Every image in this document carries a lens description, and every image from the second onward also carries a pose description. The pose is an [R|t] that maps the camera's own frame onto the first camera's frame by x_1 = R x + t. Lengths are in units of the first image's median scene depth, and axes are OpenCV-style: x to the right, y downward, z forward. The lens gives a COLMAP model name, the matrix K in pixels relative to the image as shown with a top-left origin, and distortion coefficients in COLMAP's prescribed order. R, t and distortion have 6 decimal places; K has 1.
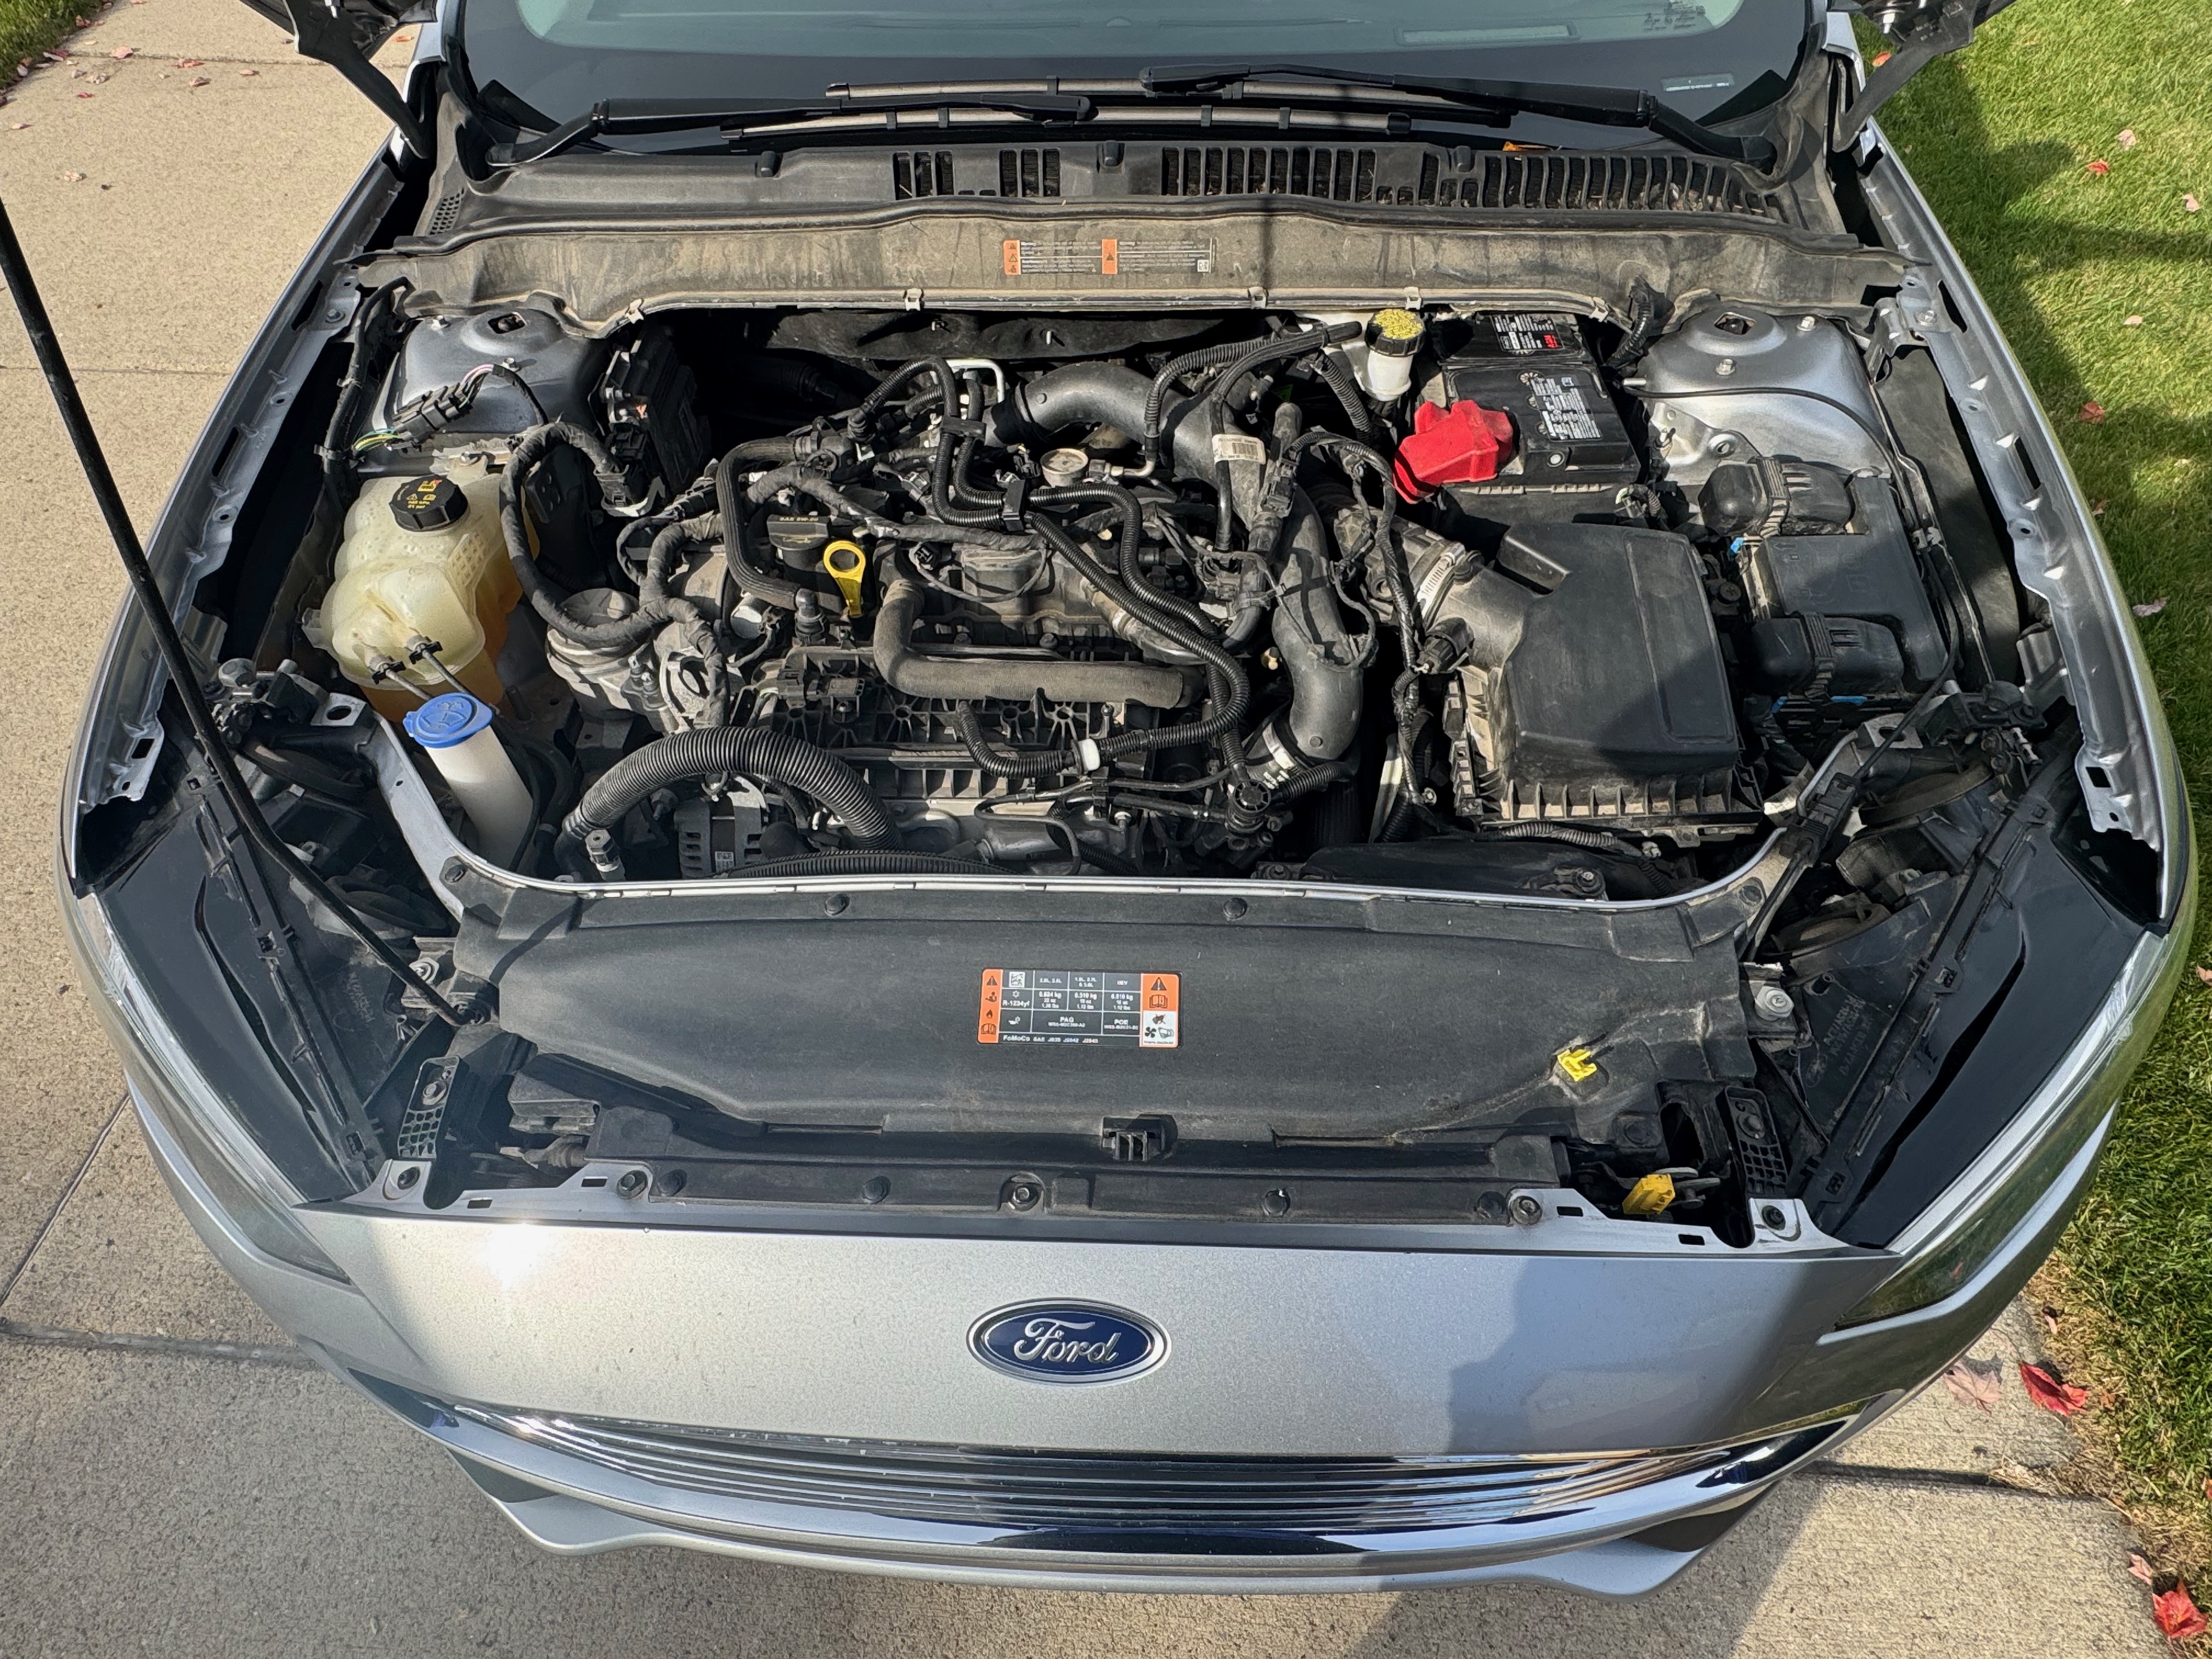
lens RADIAL K [[1248.3, 0, 1091.5], [0, 1248.3, 825.6], [0, 0, 1]] dist [-0.002004, -0.000531]
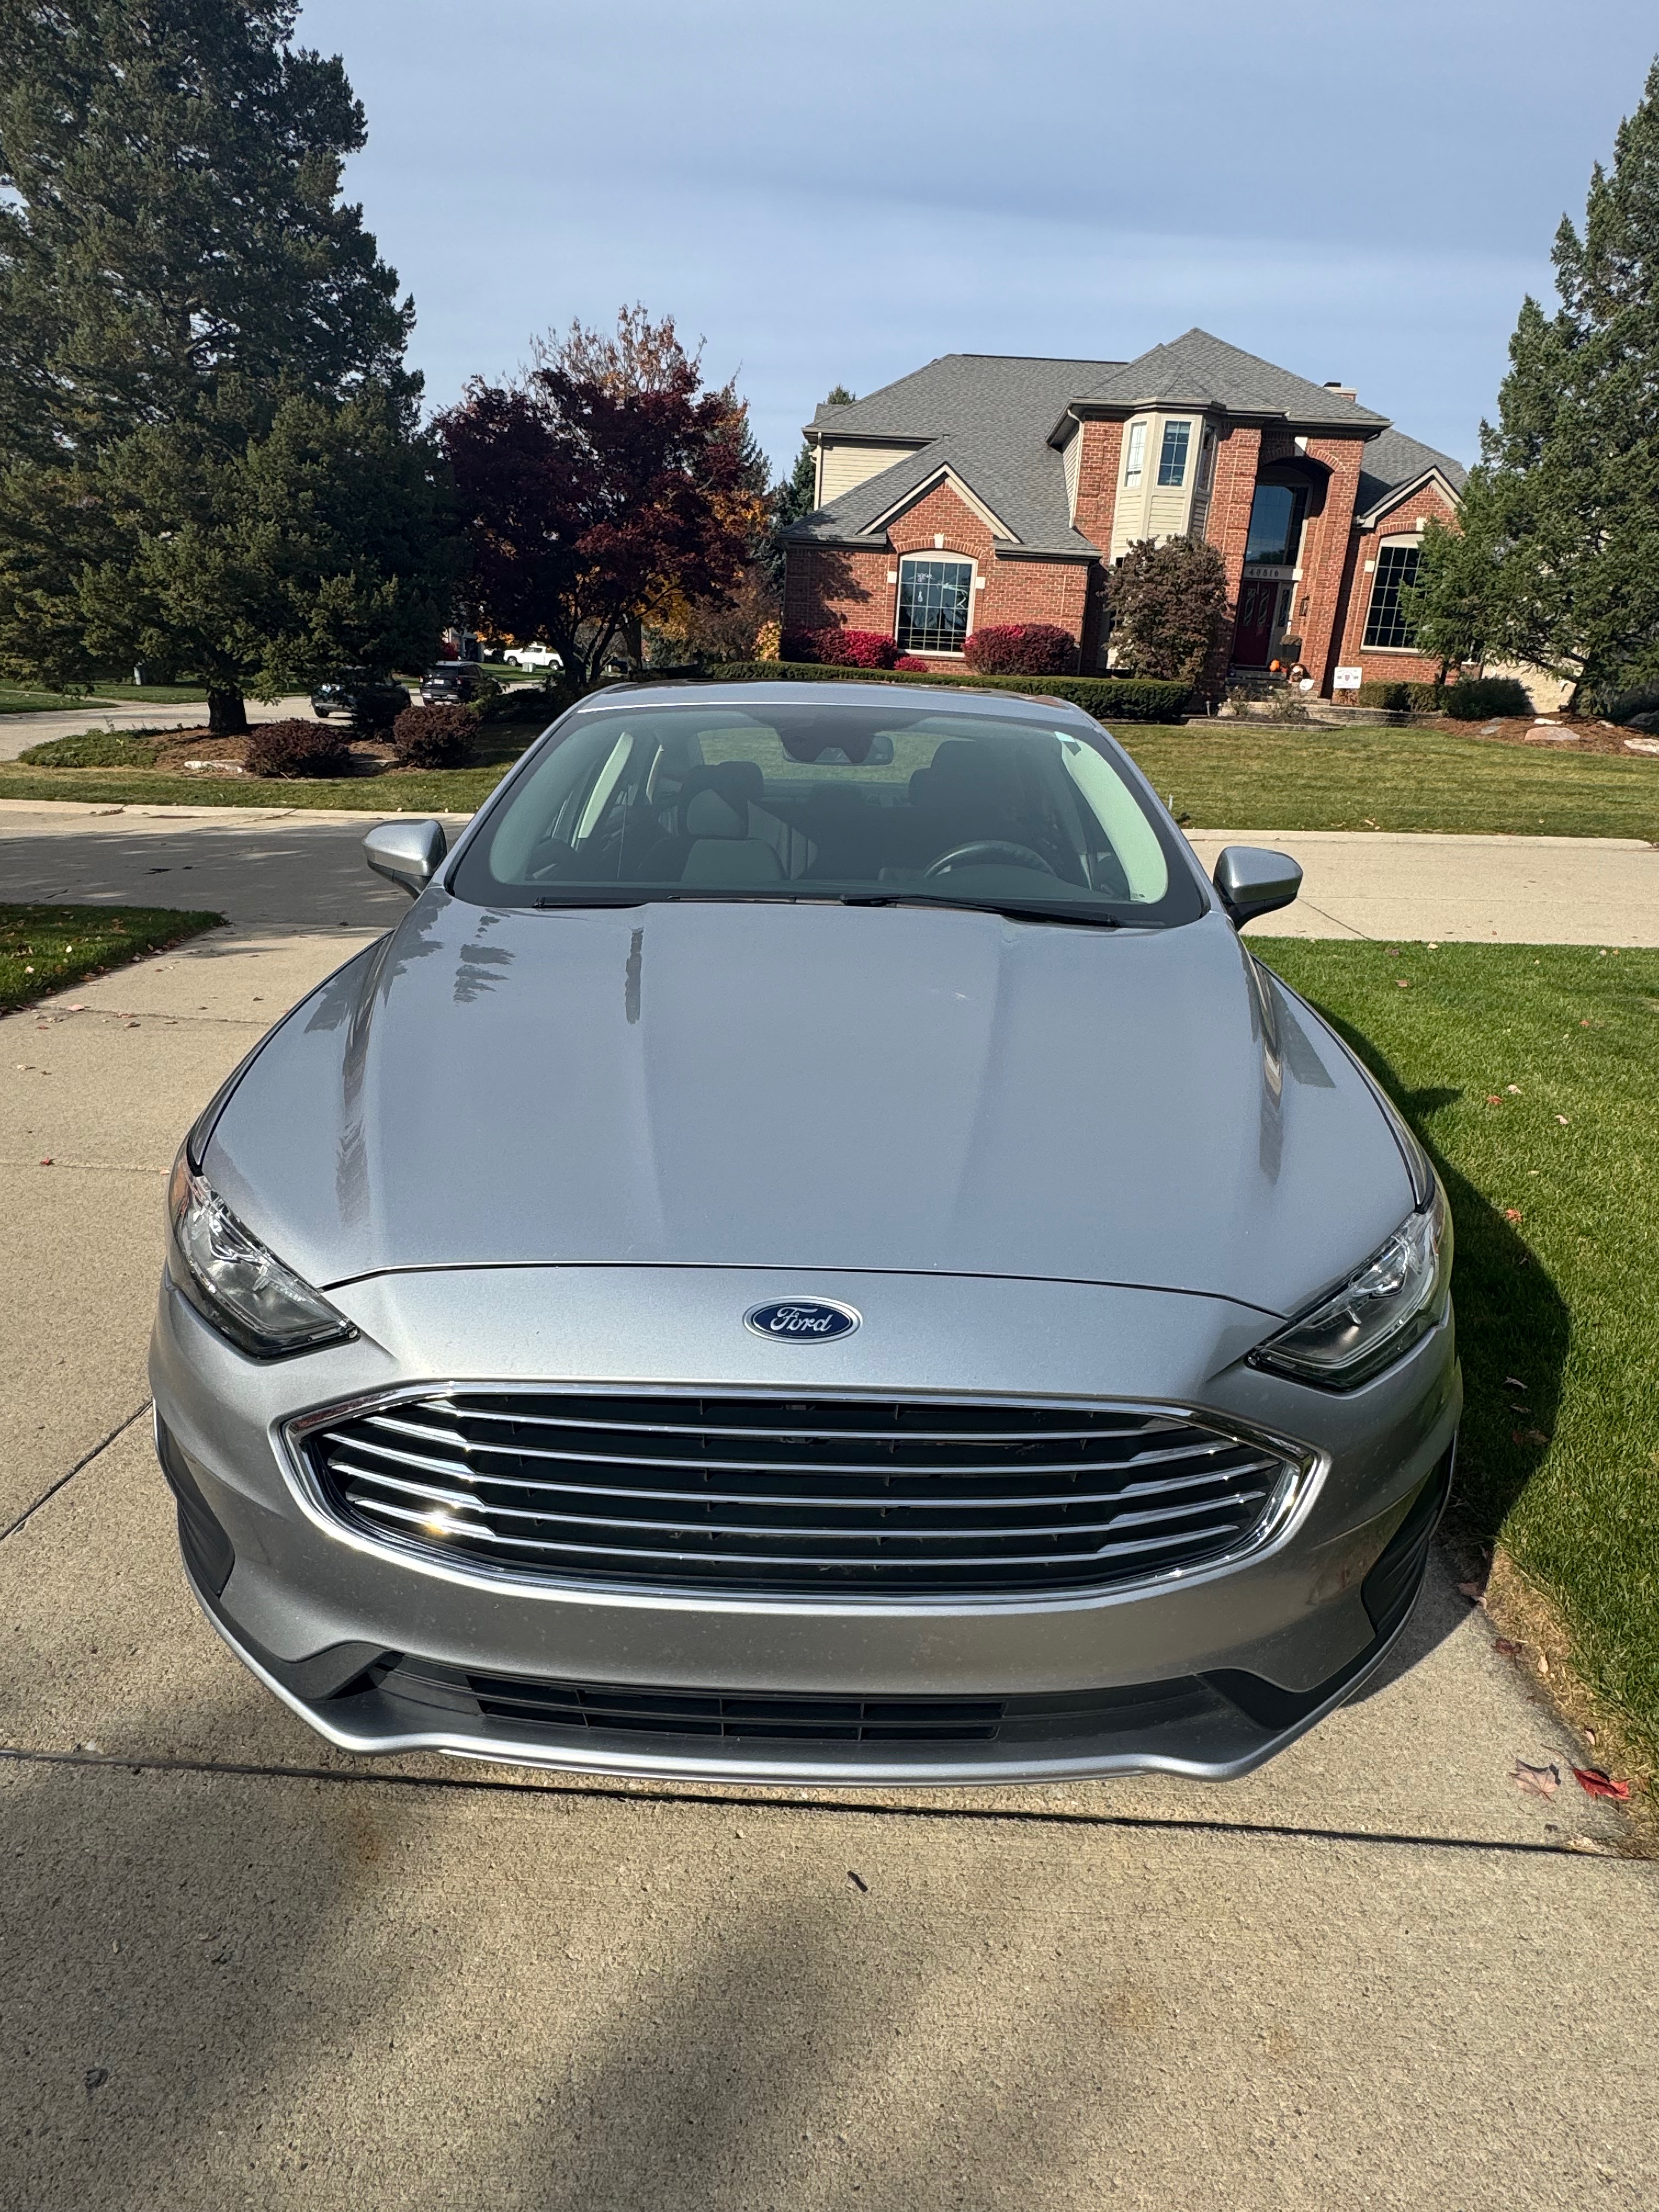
lens RADIAL K [[1248.3, 0, 836.2], [0, 1248.3, 1110.3], [0, 0, 1]] dist [-0.002004, -0.000531]
pose [[0.998271, 0.037902, 0.044938, -0.032992], [-0.006537, 0.831239, -0.555877, 0.613370], [-0.058423, 0.554621, 0.830049, -0.309360]]
